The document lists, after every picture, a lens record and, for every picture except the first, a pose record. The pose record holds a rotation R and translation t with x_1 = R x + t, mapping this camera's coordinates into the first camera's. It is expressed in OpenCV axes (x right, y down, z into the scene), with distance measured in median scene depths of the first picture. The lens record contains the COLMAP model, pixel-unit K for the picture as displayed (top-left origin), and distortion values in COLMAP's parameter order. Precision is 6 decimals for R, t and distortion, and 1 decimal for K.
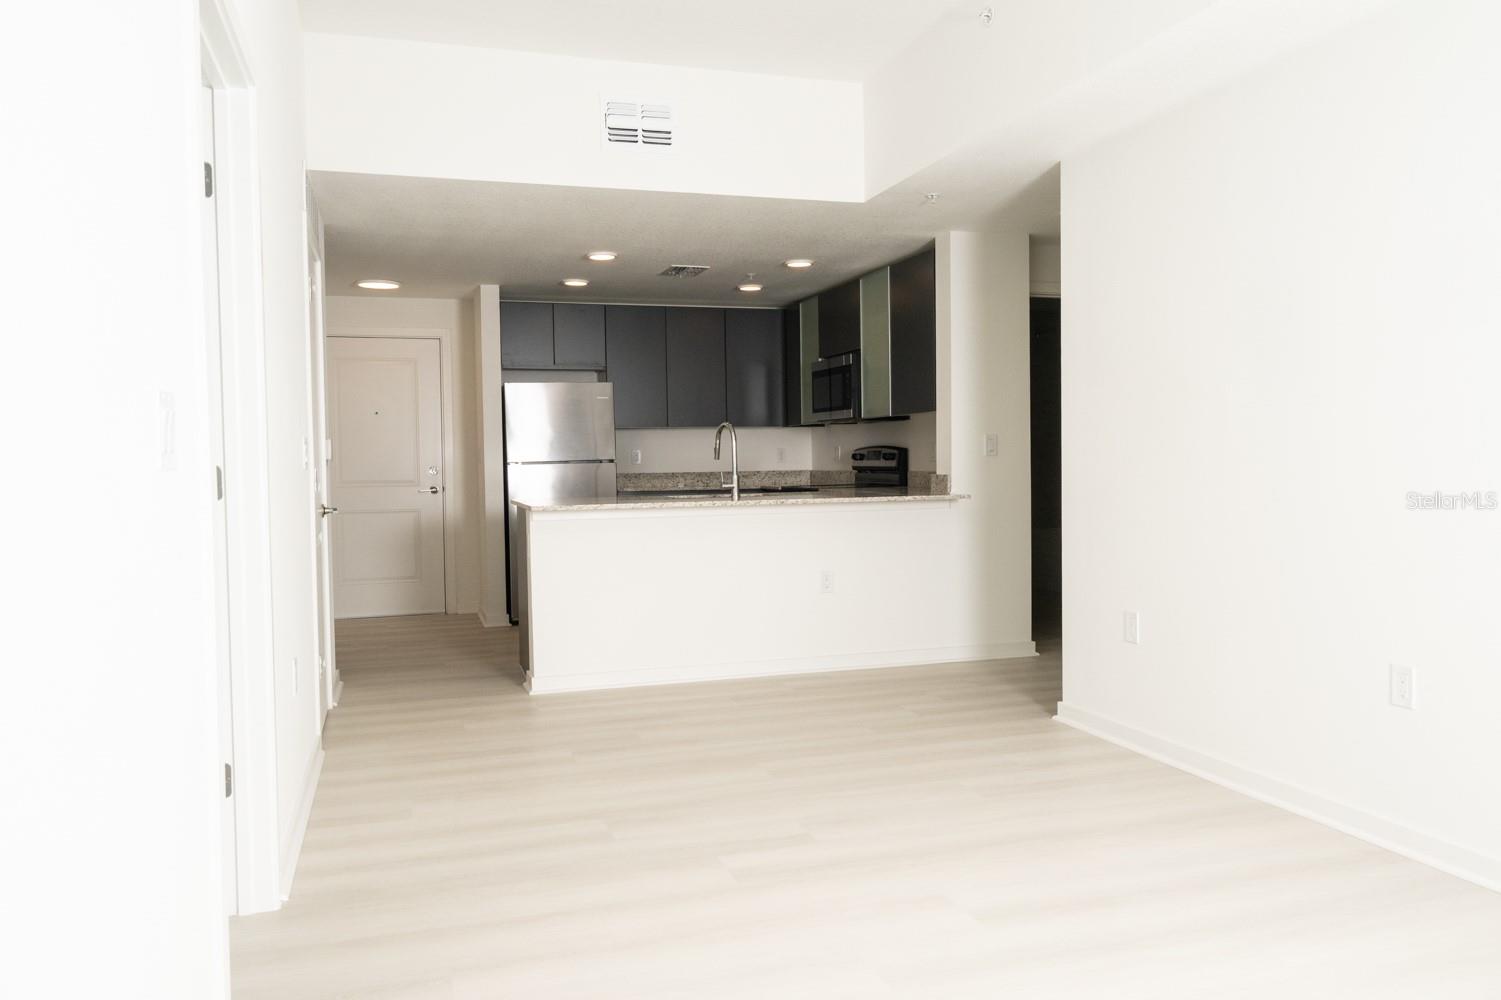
lens RADIAL K [[1146.1, 0, 753.8], [0, 1146.1, 498.9], [0, 0, 1]] dist [0.020234, -0.022390]
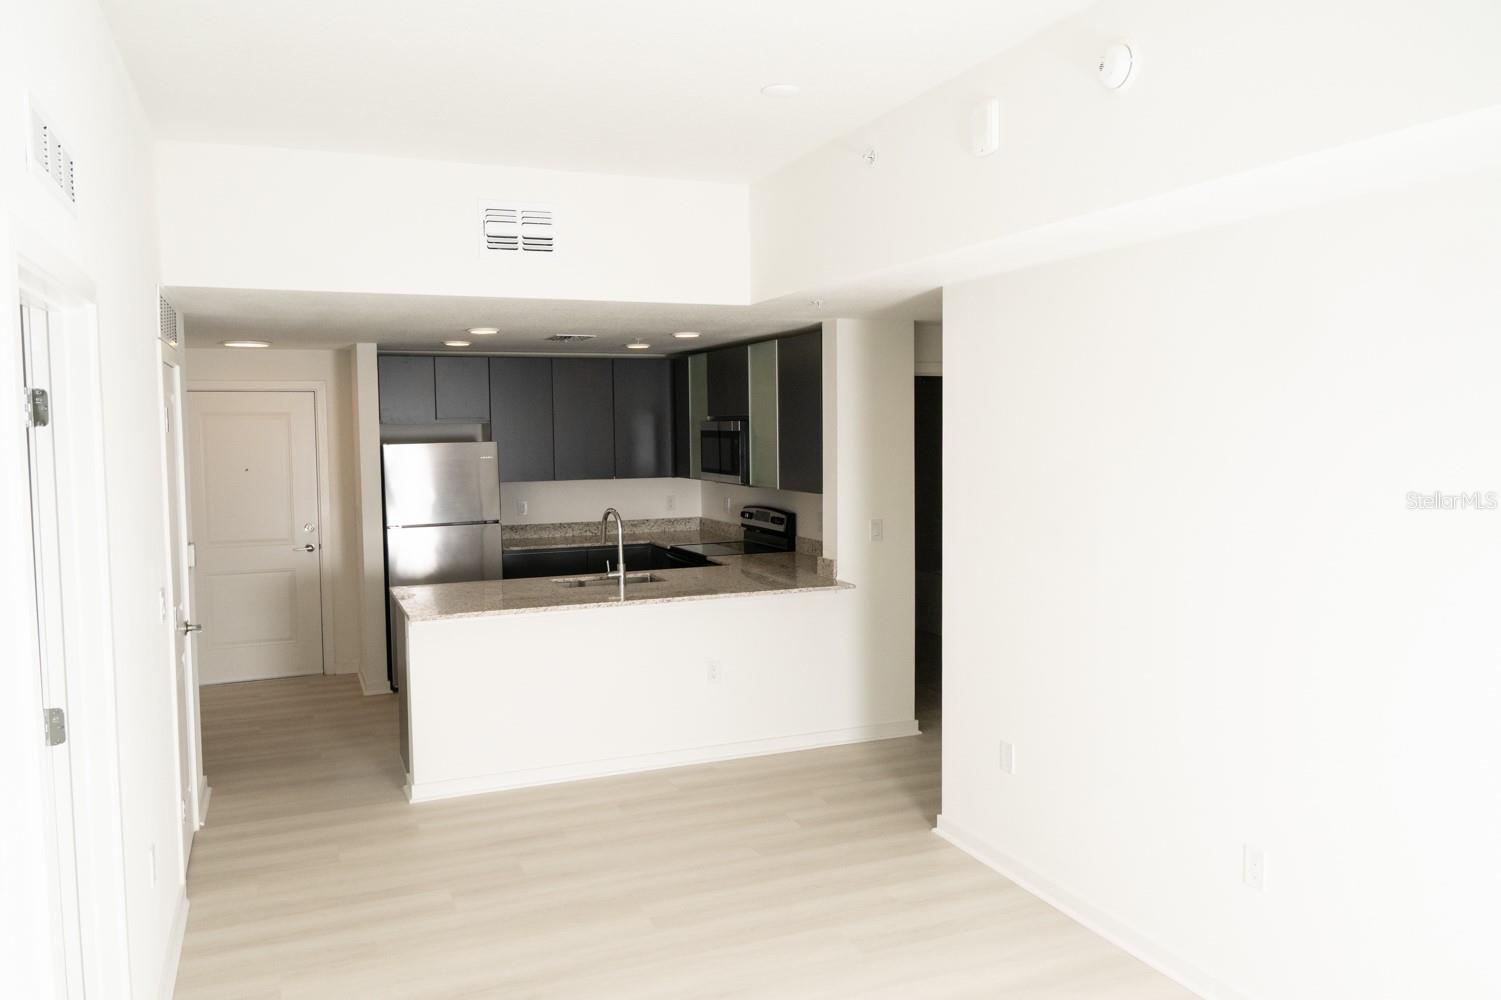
lens RADIAL K [[1146.1, 0, 755.8], [0, 1146.1, 499.6], [0, 0, 1]] dist [0.020234, -0.022390]
pose [[0.995637, -0.002311, 0.093277, 0.006690], [-0.000693, 0.999482, 0.032166, -0.101415], [-0.093303, -0.032090, 0.995120, 0.004813]]
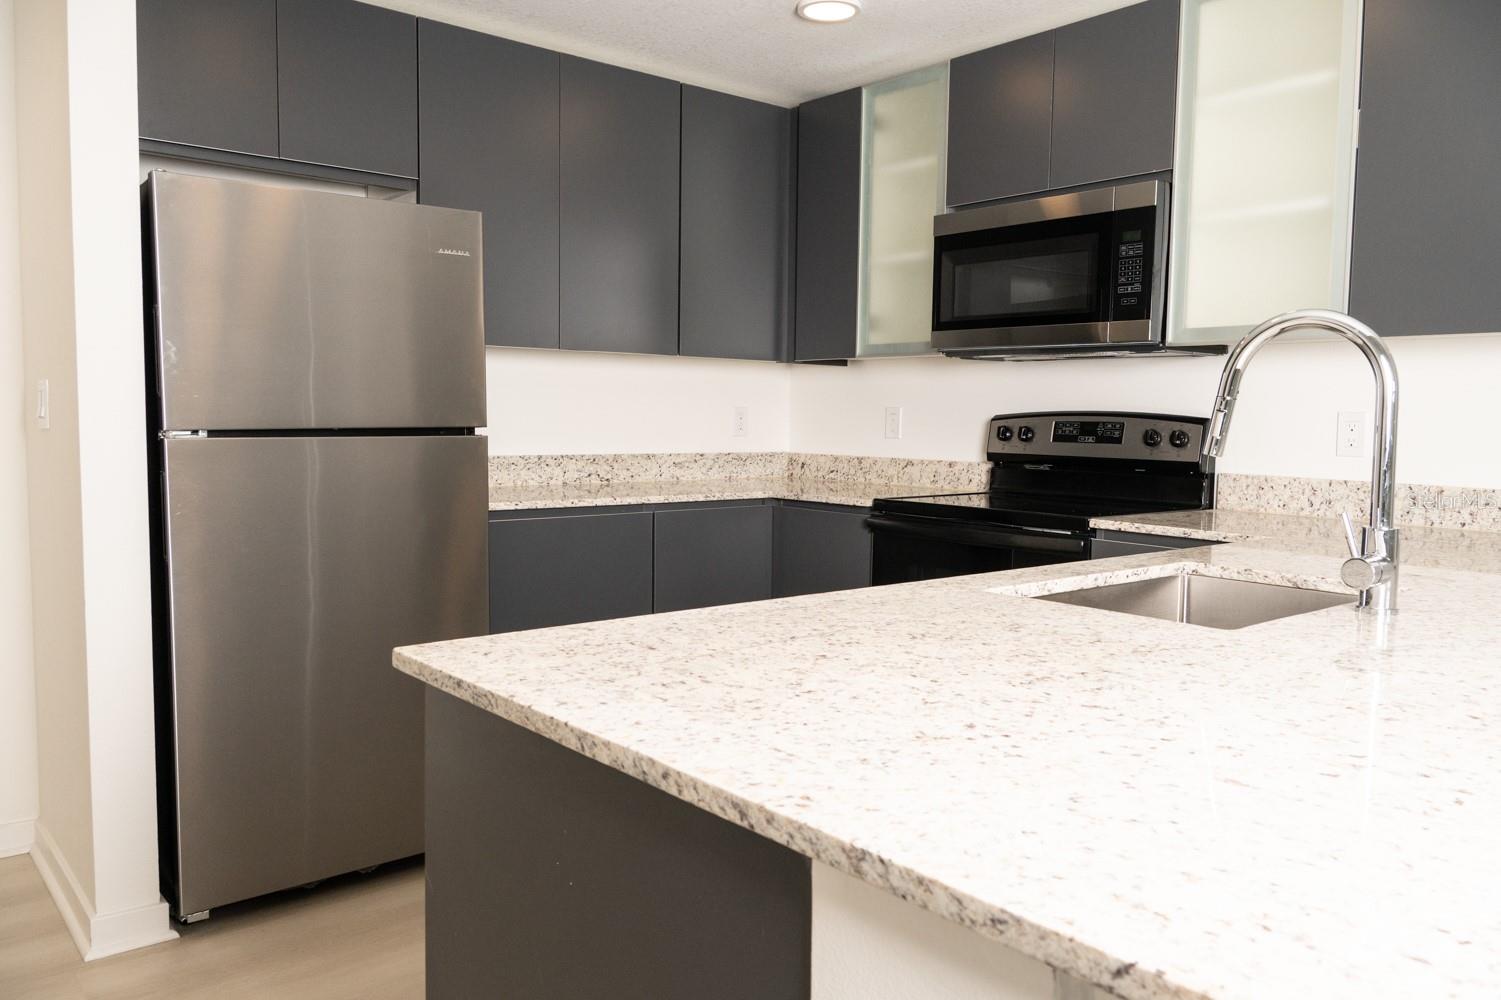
lens RADIAL K [[1146.1, 0, 740.1], [0, 1146.1, 491.3], [0, 0, 1]] dist [0.020234, -0.022390]
pose [[0.925519, 0.002948, 0.378690, -0.222734], [-0.015046, 0.999466, 0.028993, -0.030993], [-0.378402, -0.032531, 0.925069, 0.764673]]
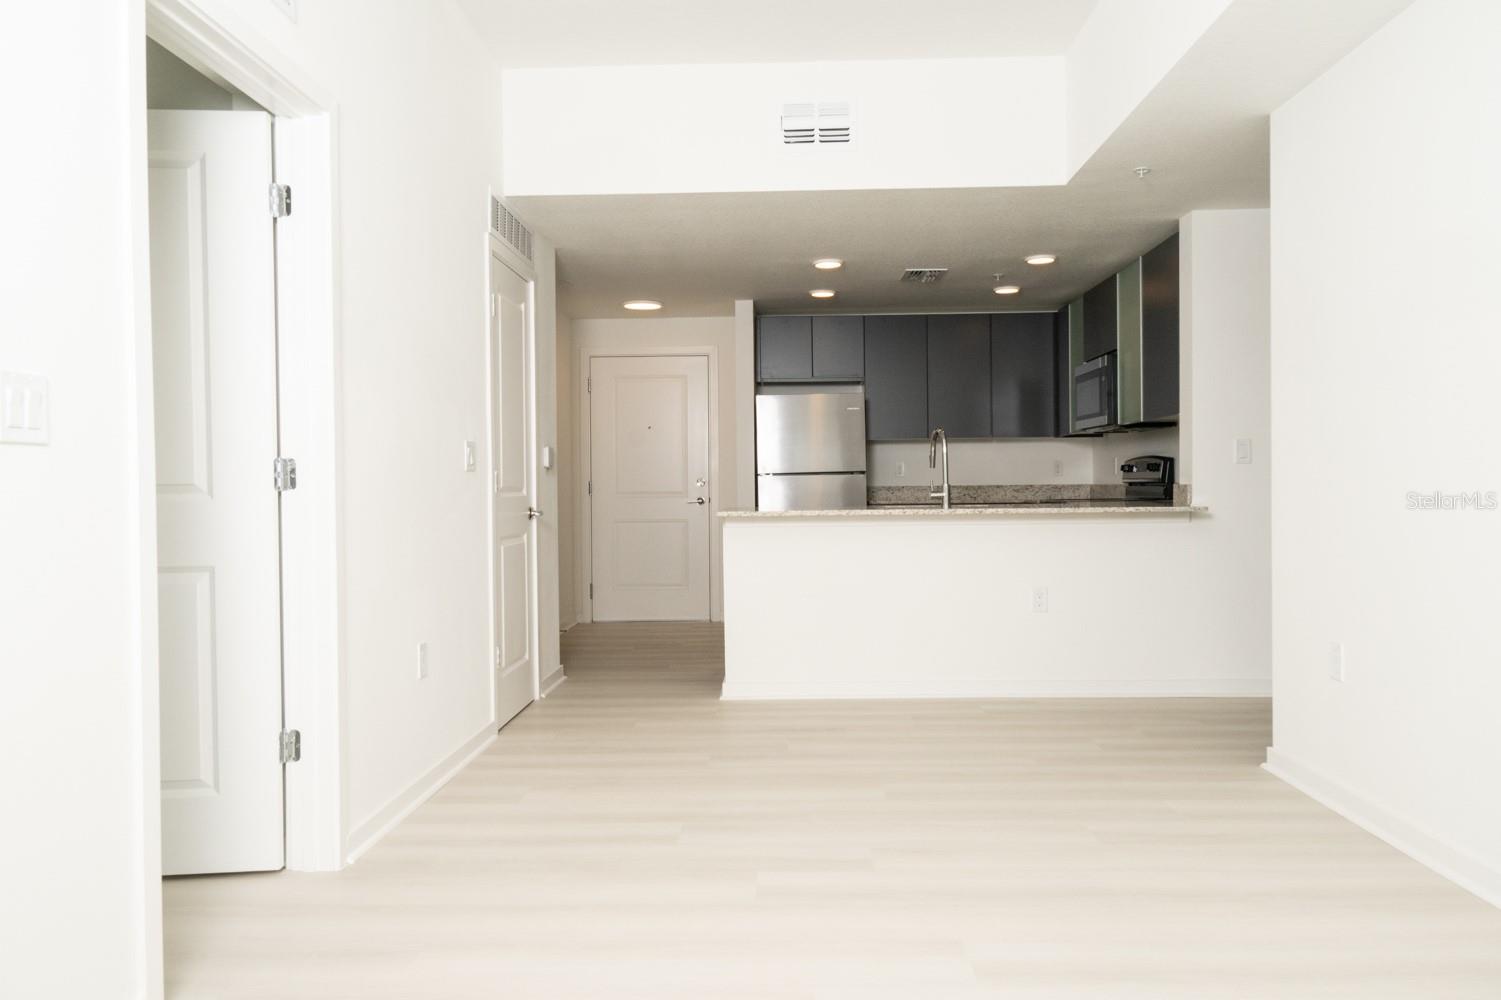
lens RADIAL K [[1146.1, 0, 749.8], [0, 1146.1, 501.3], [0, 0, 1]] dist [0.020234, -0.022390]
pose [[0.943039, 0.008813, -0.332567, 0.137394], [-0.014807, 0.999770, -0.015493, 0.009965], [0.332354, 0.019535, 0.942953, 0.047516]]
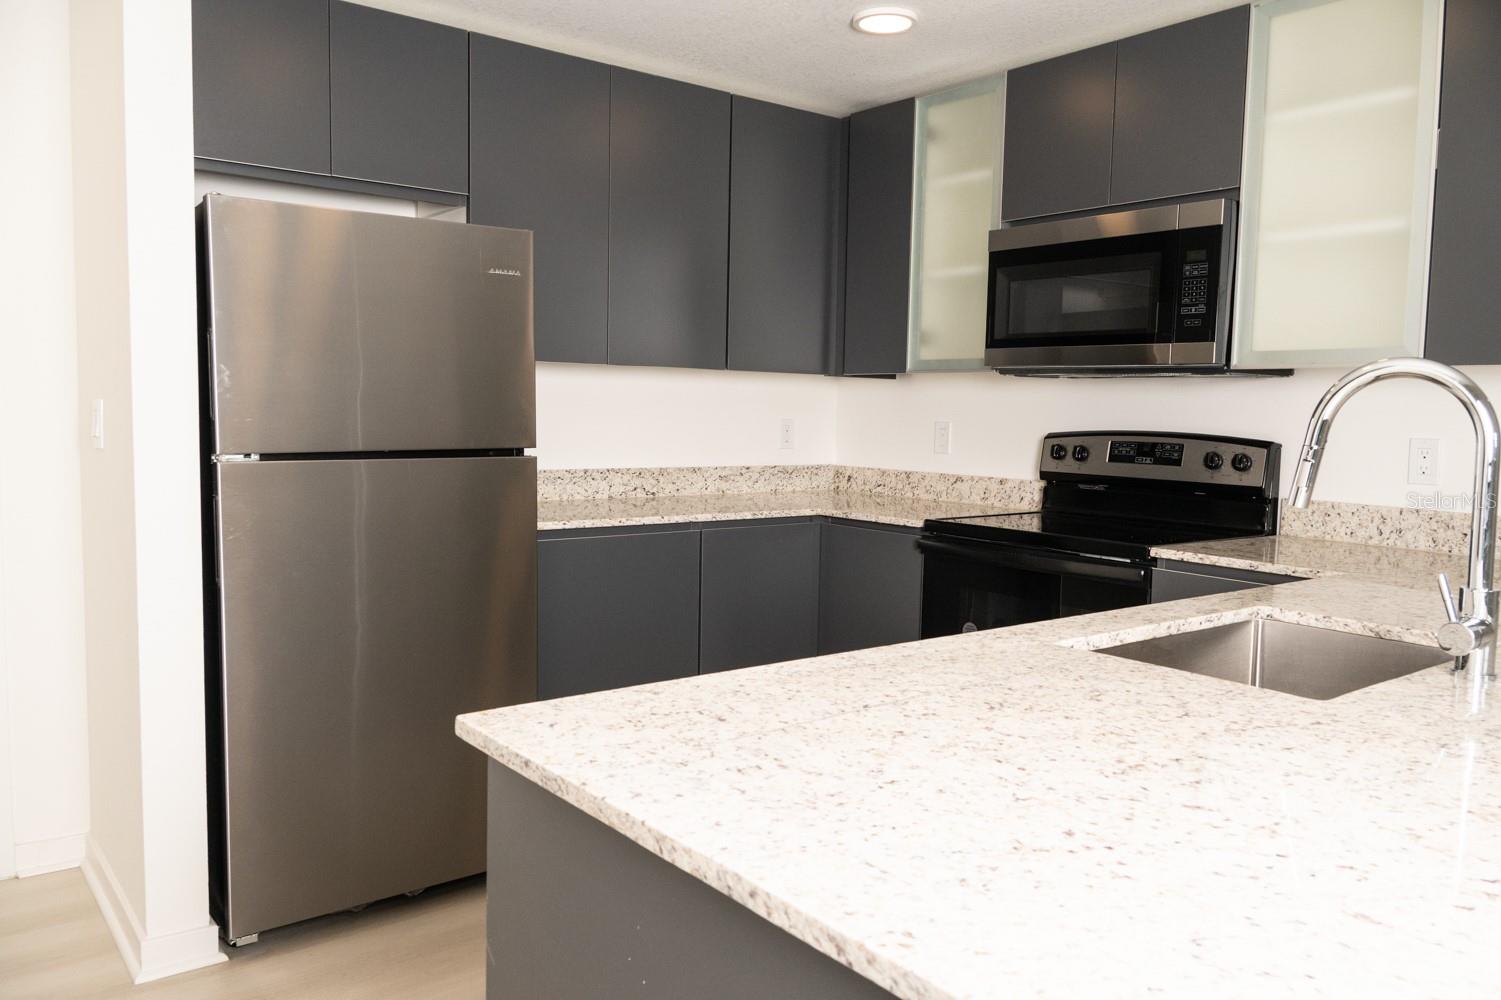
lens RADIAL K [[1146.1, 0, 739.7], [0, 1146.1, 491.2], [0, 0, 1]] dist [0.020234, -0.022390]
pose [[0.936806, 0.009573, 0.349719, -0.225953], [-0.023189, 0.999126, 0.034769, -0.041813], [-0.349081, -0.040681, 0.936209, 0.773283]]
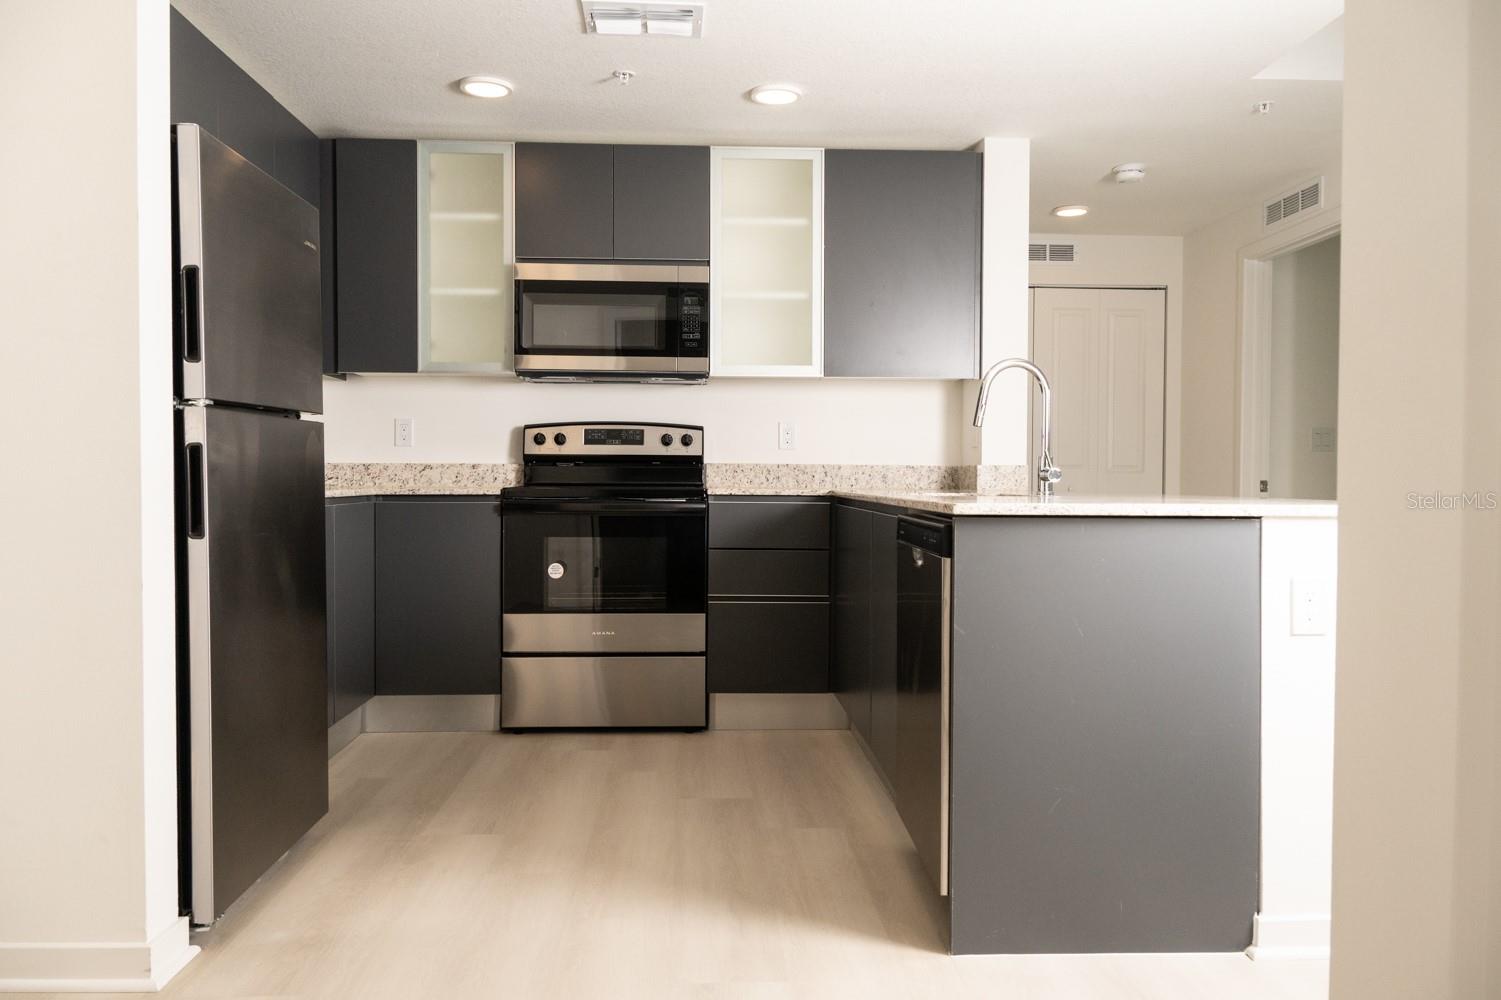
lens RADIAL K [[1146.1, 0, 751.7], [0, 1146.1, 509.1], [0, 0, 1]] dist [0.020234, -0.022390]
pose [[0.240482, -0.009586, 0.970606, -0.555001], [0.027605, 0.999614, 0.003032, 0.000377], [-0.970261, 0.026065, 0.240654, 0.936508]]
